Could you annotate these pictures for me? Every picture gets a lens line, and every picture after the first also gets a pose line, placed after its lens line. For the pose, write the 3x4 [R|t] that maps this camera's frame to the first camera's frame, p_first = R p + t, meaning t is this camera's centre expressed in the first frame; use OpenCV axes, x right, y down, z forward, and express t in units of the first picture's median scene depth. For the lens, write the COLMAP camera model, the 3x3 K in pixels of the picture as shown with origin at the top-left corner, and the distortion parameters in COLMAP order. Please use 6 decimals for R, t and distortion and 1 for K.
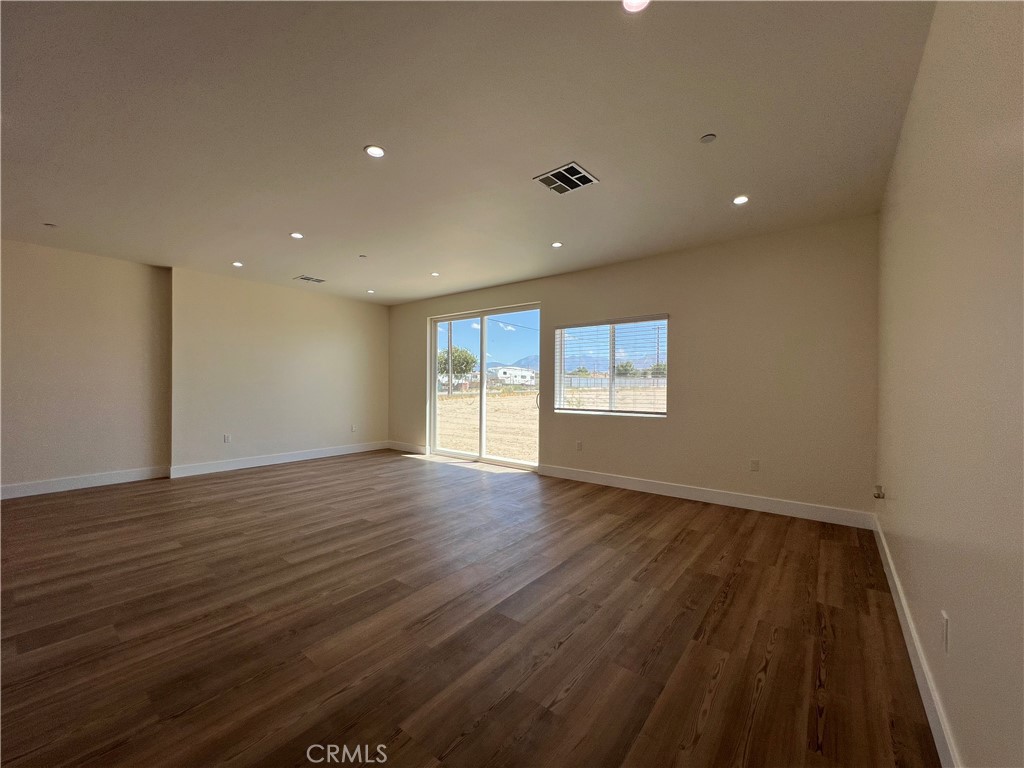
lens RADIAL K [[408.0, 0, 511.8], [0, 408.0, 390.4], [0, 0, 1]] dist [0.000073, -0.000060]
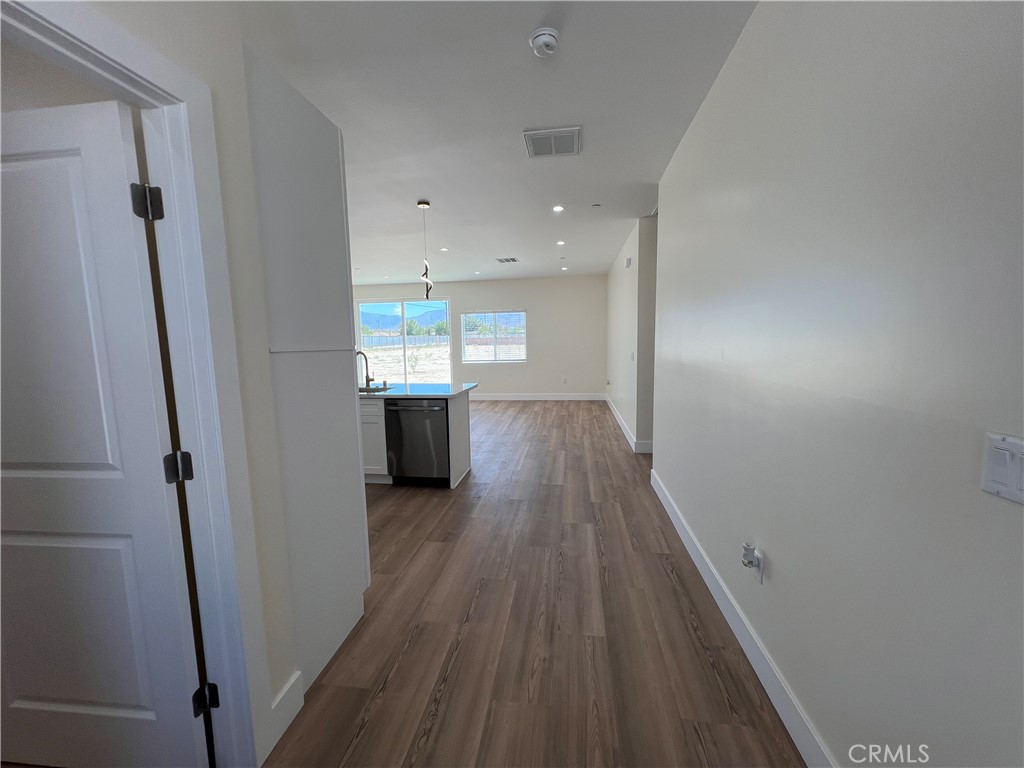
lens RADIAL K [[408.0, 0, 511.8], [0, 408.0, 390.4], [0, 0, 1]] dist [0.000073, -0.000060]
pose [[0.869733, -0.081521, 0.486744, -0.669817], [0.031862, 0.993481, 0.109458, -0.015131], [-0.492494, -0.079691, 0.866660, -0.711049]]
